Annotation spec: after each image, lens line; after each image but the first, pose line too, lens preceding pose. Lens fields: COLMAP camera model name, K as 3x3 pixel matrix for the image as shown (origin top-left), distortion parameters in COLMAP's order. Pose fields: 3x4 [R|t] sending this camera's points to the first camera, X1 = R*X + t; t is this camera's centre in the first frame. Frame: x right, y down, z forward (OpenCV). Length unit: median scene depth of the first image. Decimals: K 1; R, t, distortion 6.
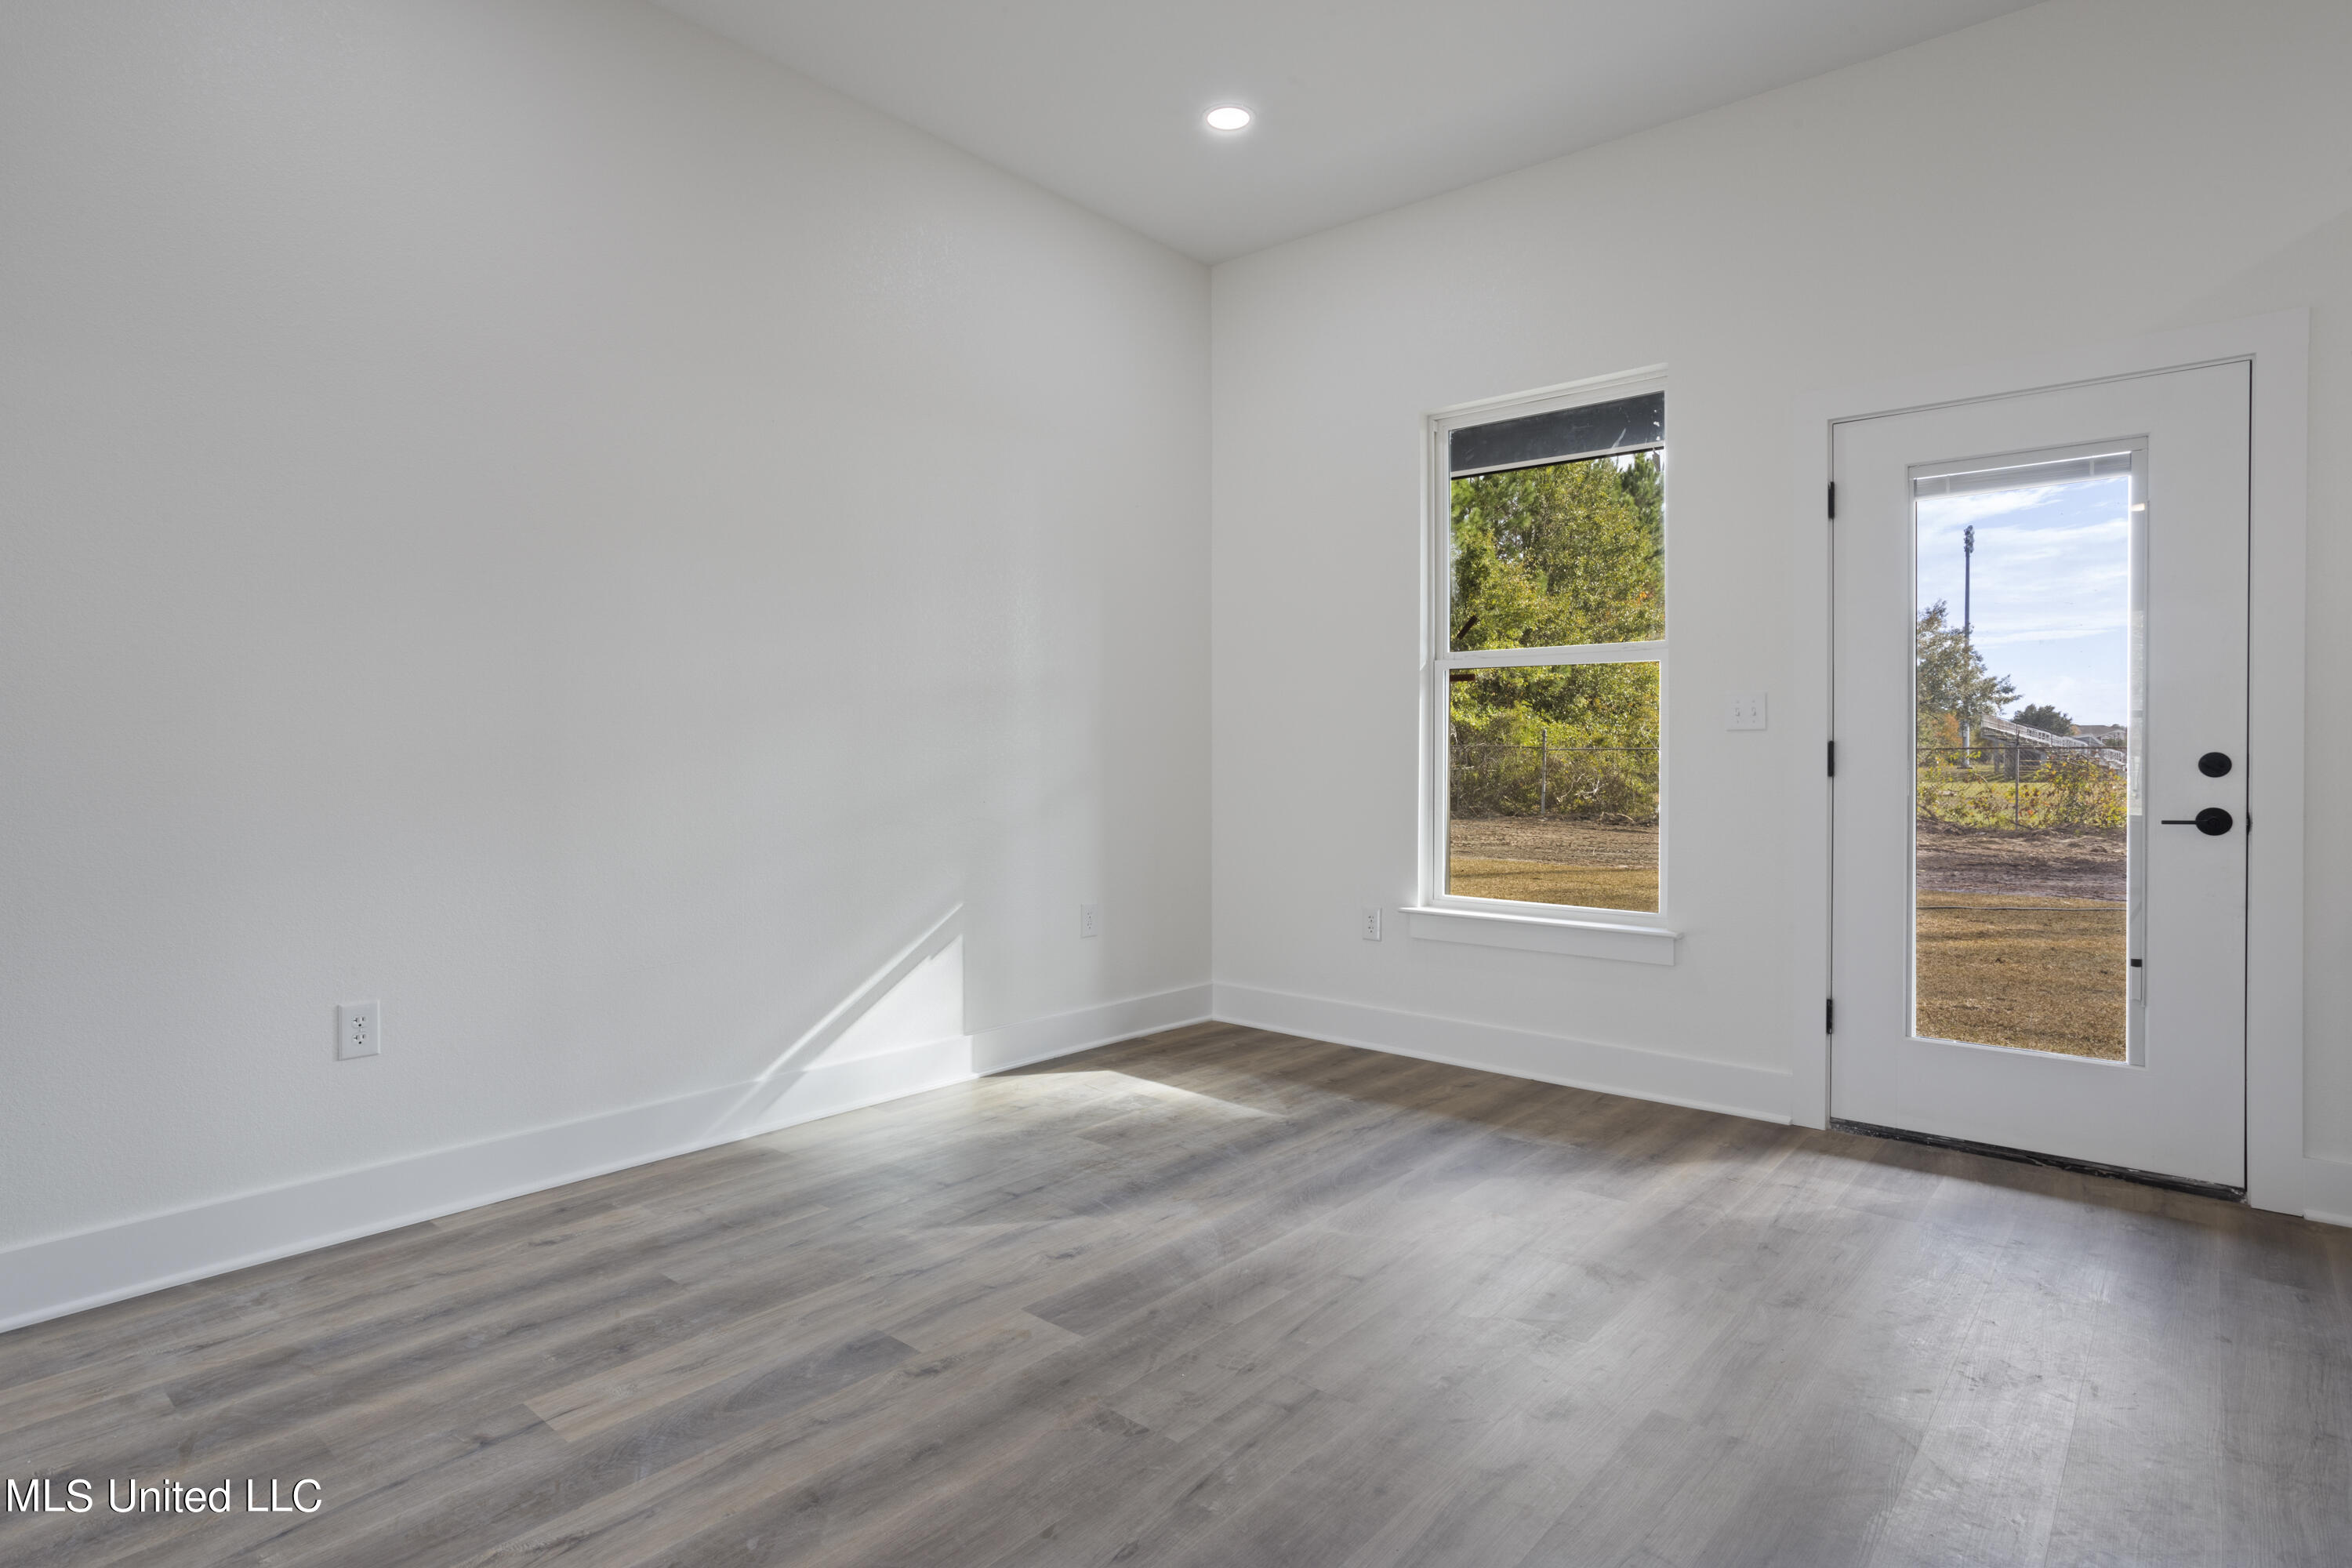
lens RADIAL K [[1235.8, 0, 1174.8], [0, 1235.8, 763.1], [0, 0, 1]] dist [-0.035496, 0.026745]
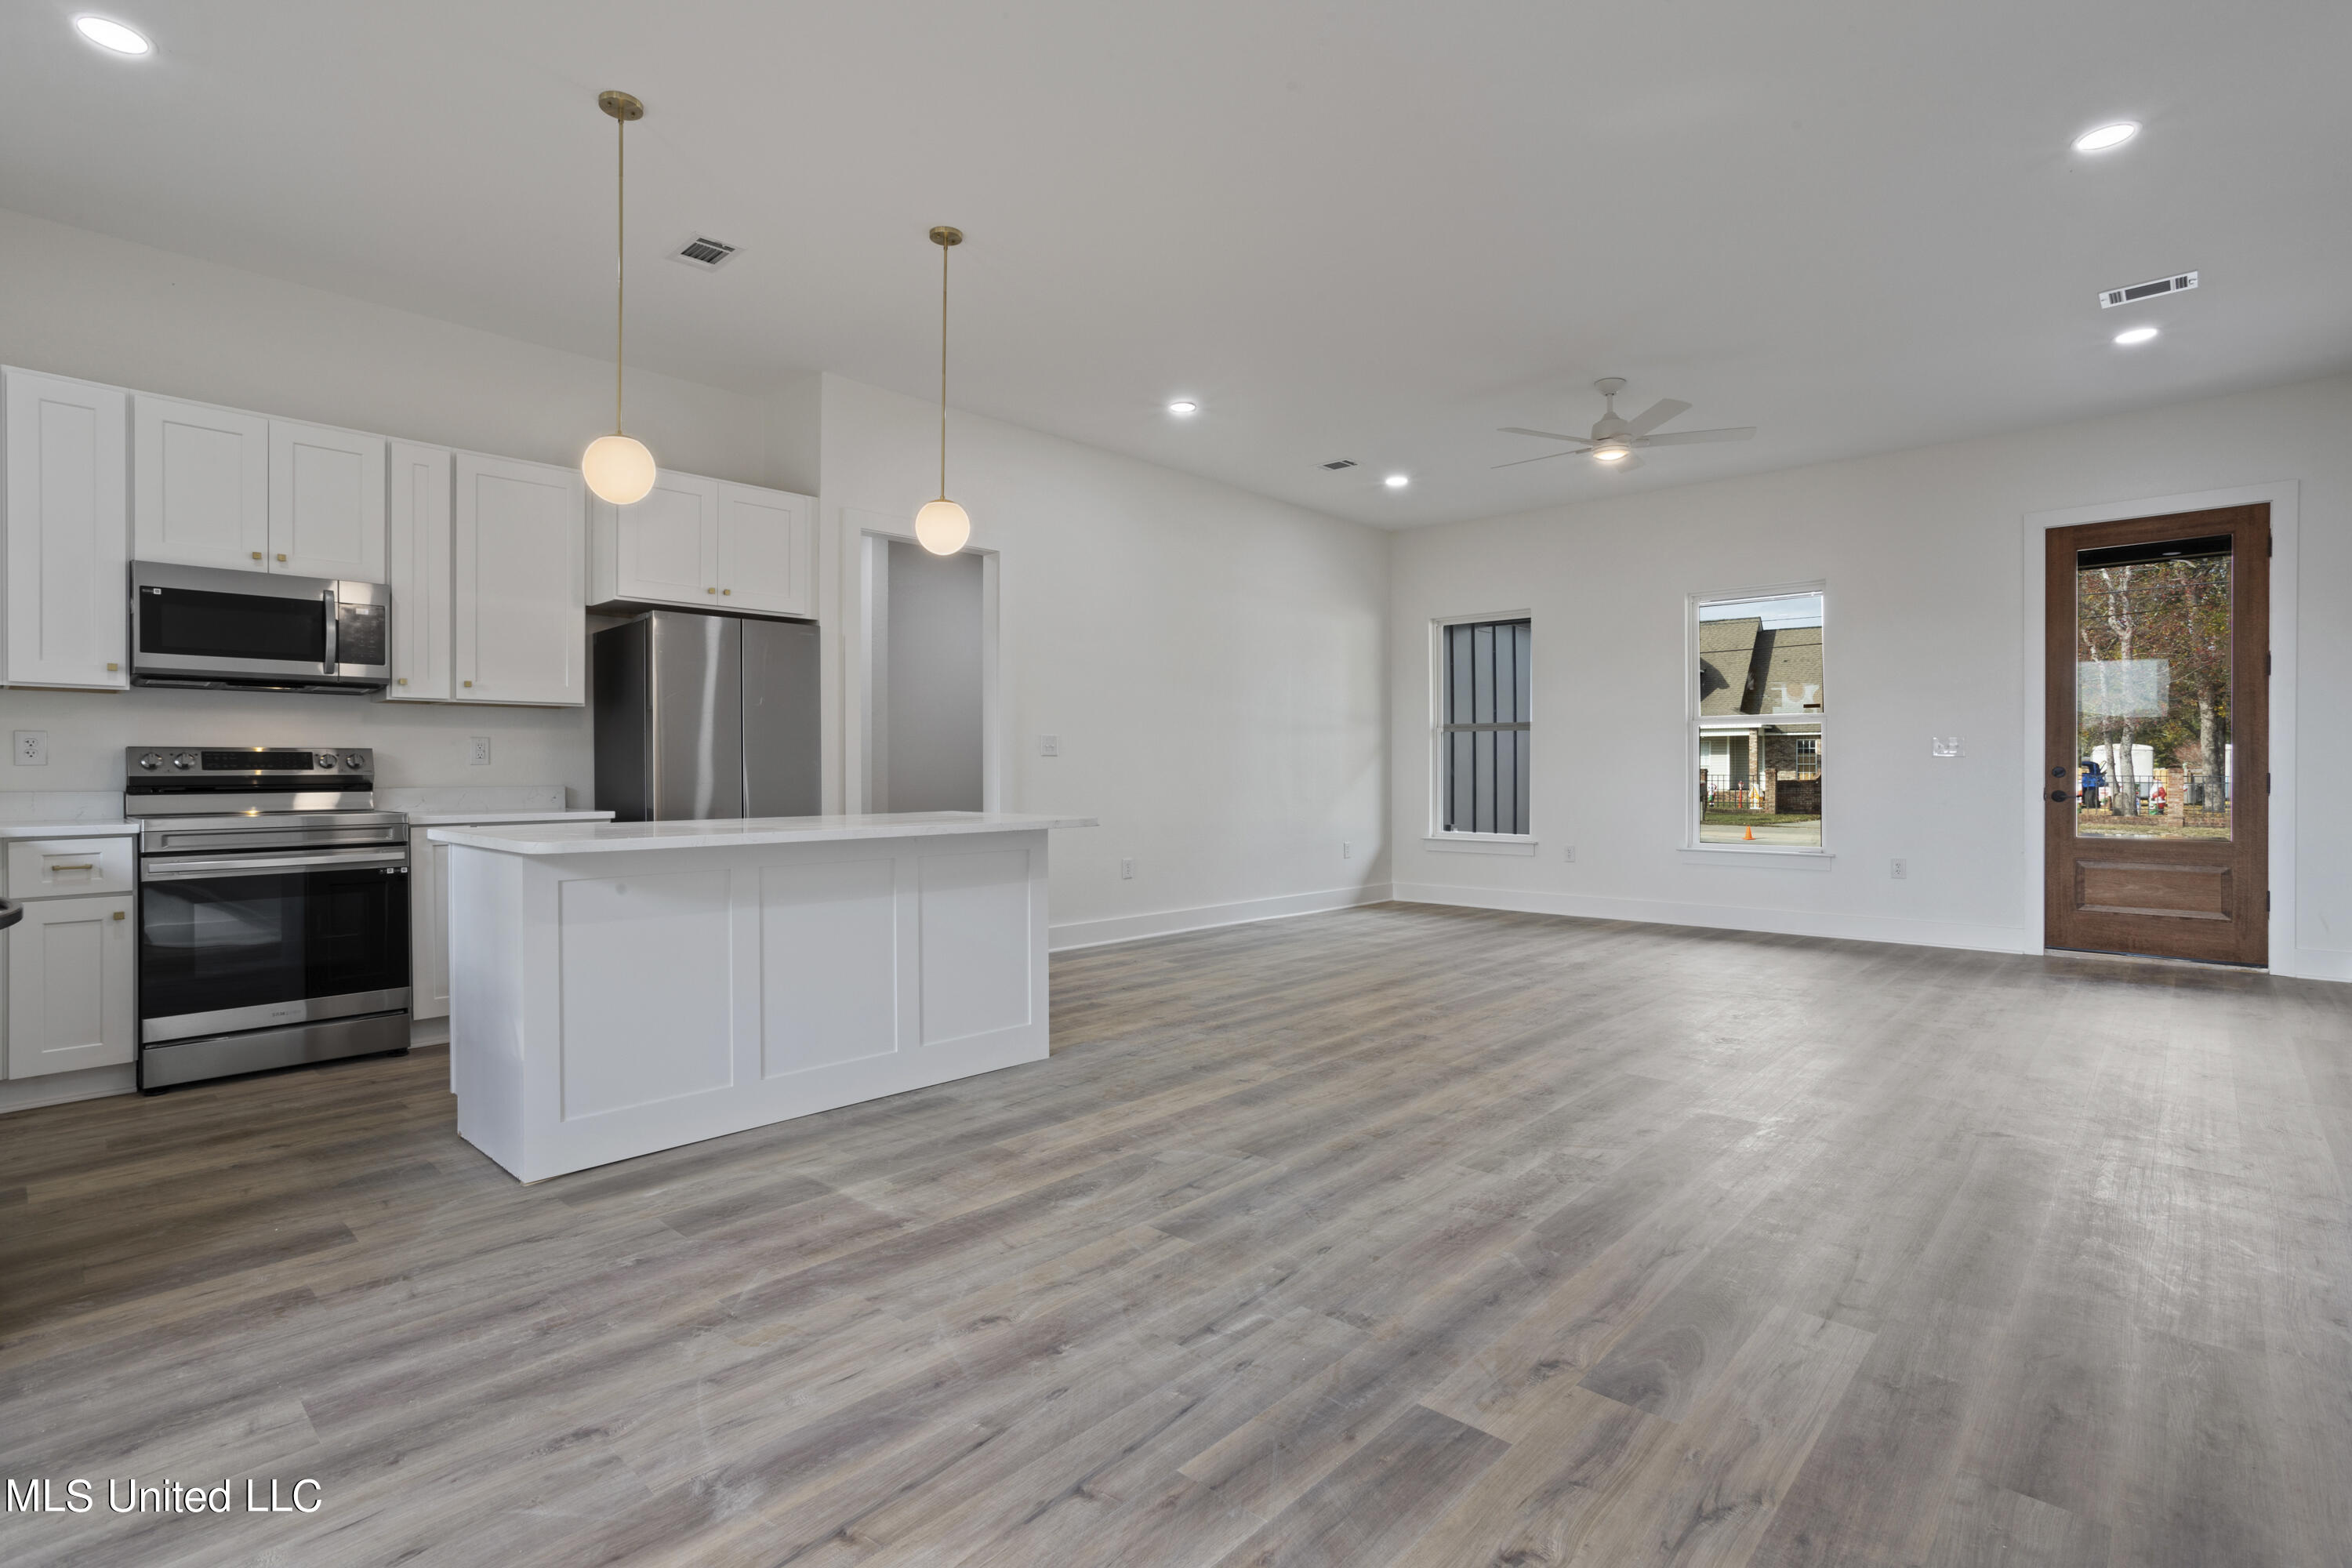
lens RADIAL K [[1136.6, 0, 1173.7], [0, 1136.6, 773.7], [0, 0, 1]] dist [-0.046121, 0.030238]
pose [[-0.999154, 0.002436, 0.041056, 0.047135], [0.003076, 0.999875, 0.015525, -0.012263], [-0.041013, 0.015638, -0.999036, 1.190659]]
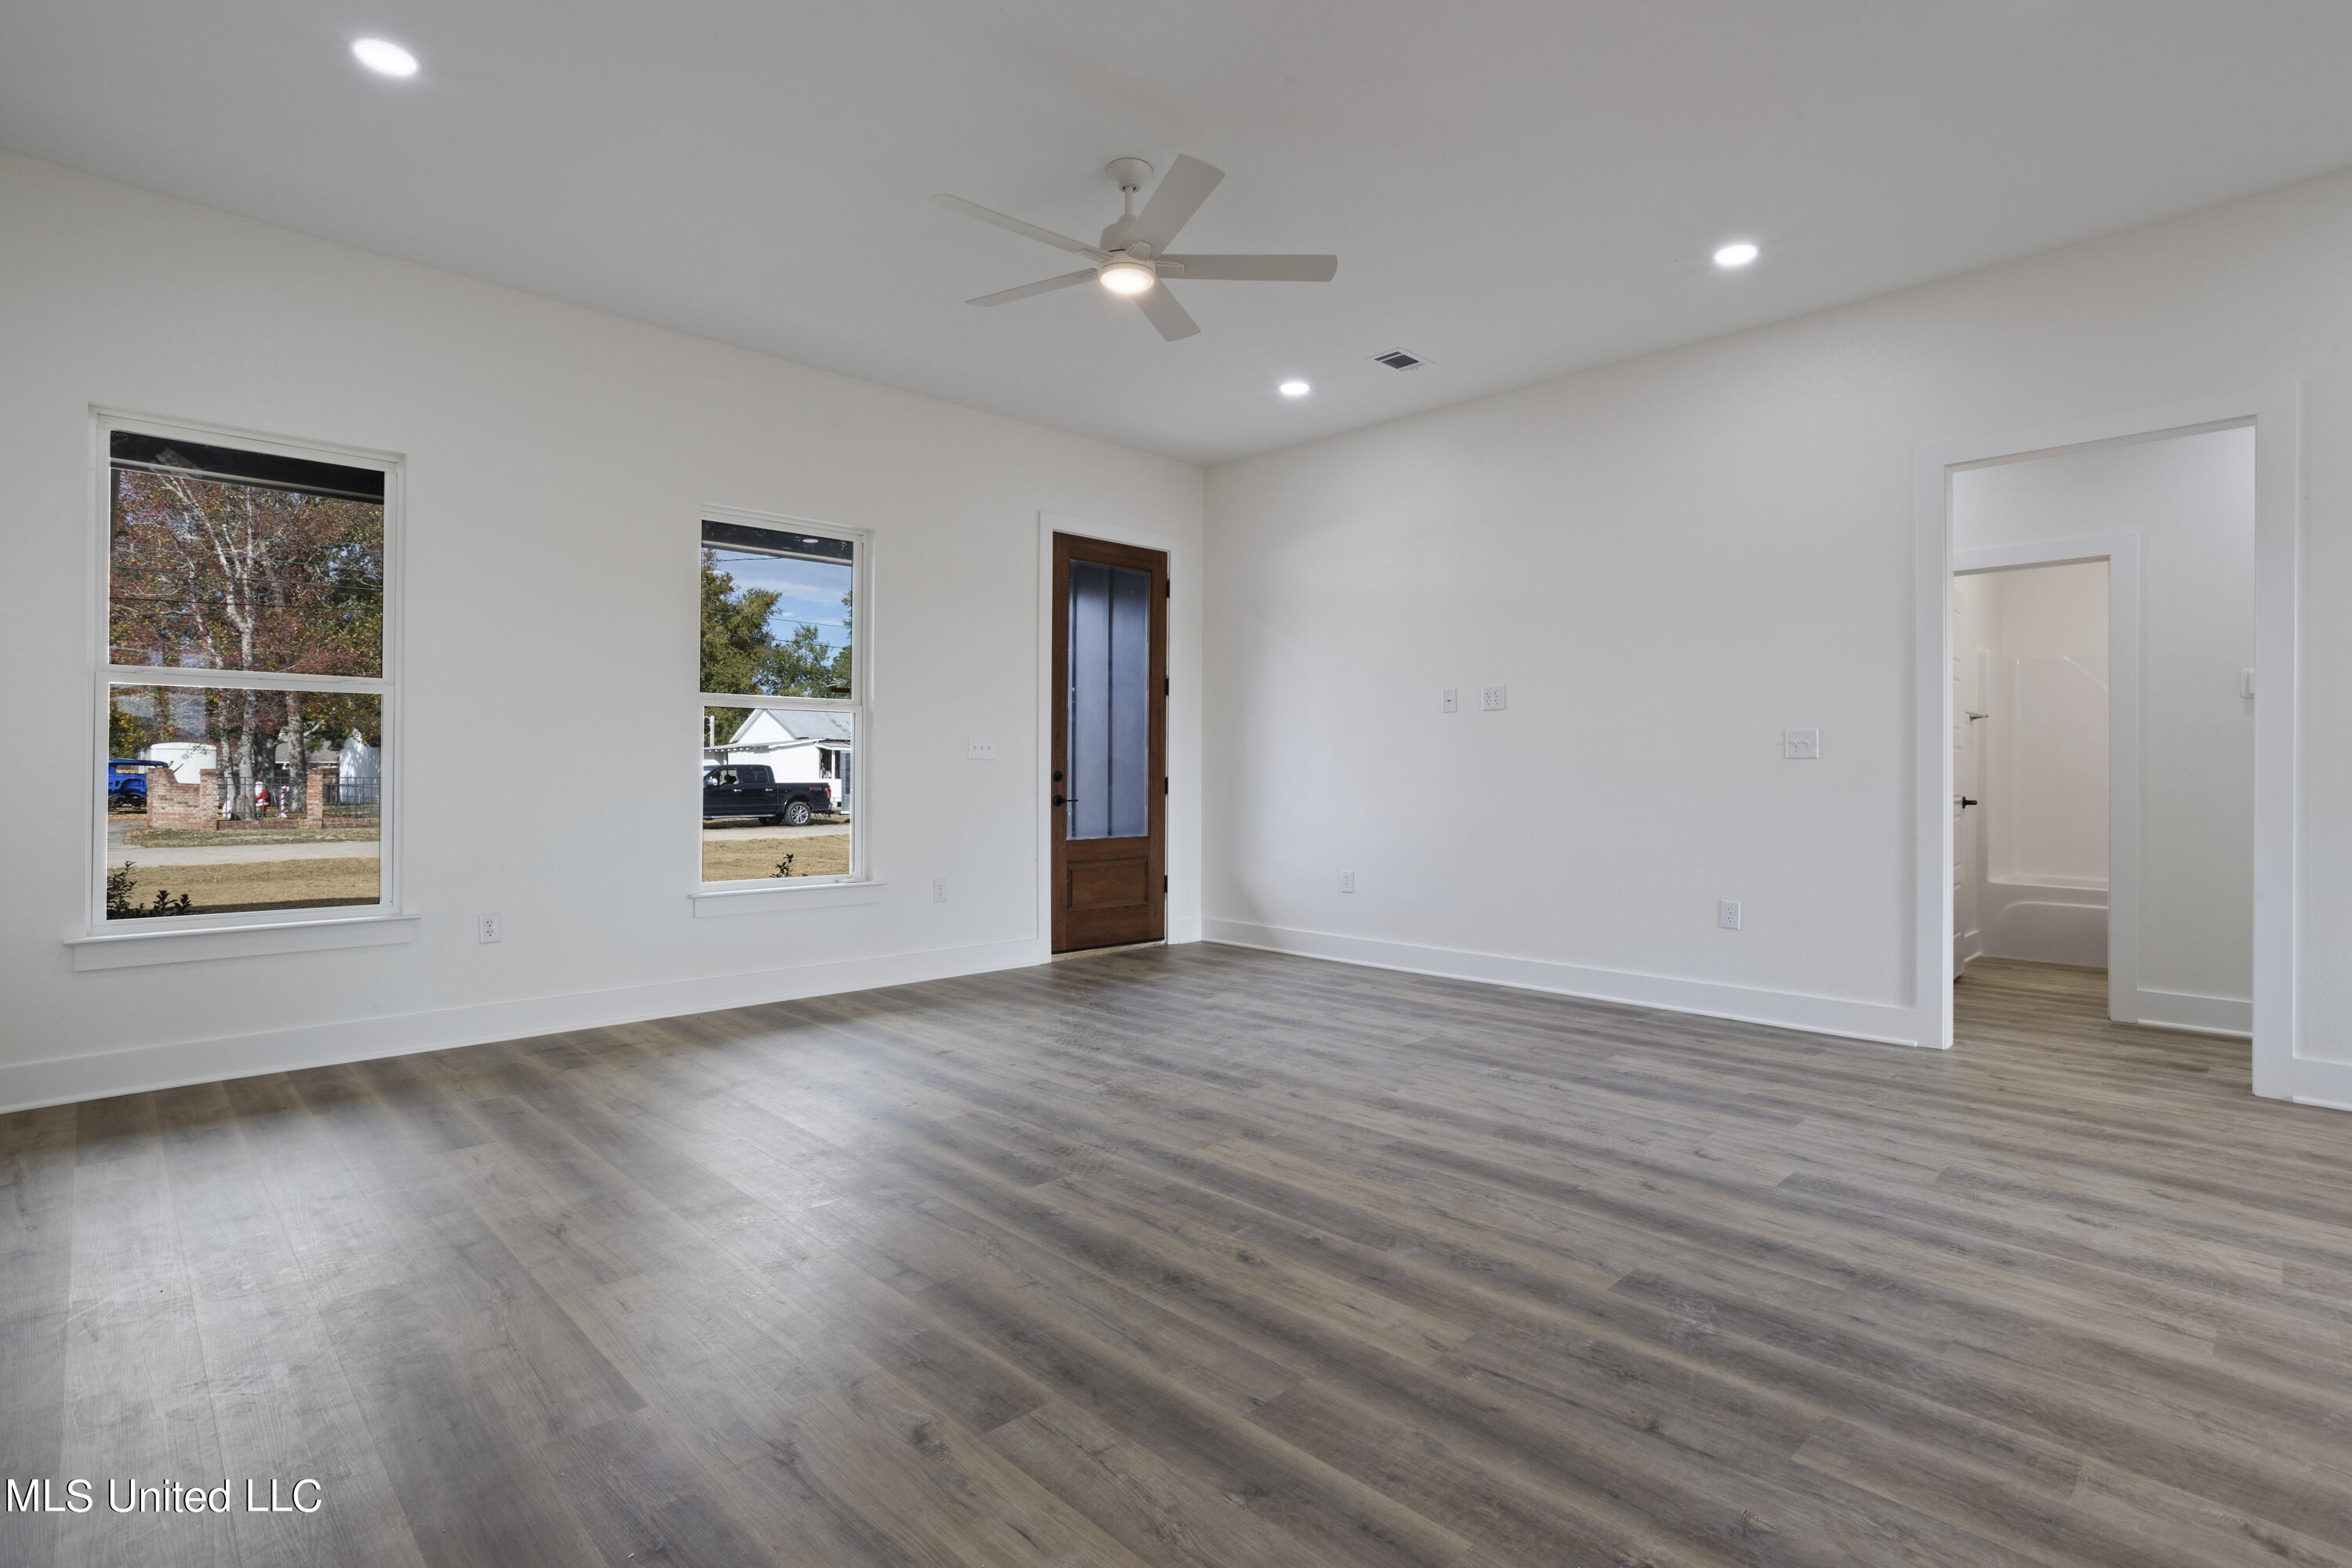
lens RADIAL K [[1136.6, 0, 1173.7], [0, 1136.6, 773.7], [0, 0, 1]] dist [-0.046121, 0.030238]
pose [[-0.091926, 0.003197, -0.995761, 0.512585], [-0.013691, 0.999896, 0.004474, 0.002534], [0.995672, 0.014044, -0.091873, -0.323637]]
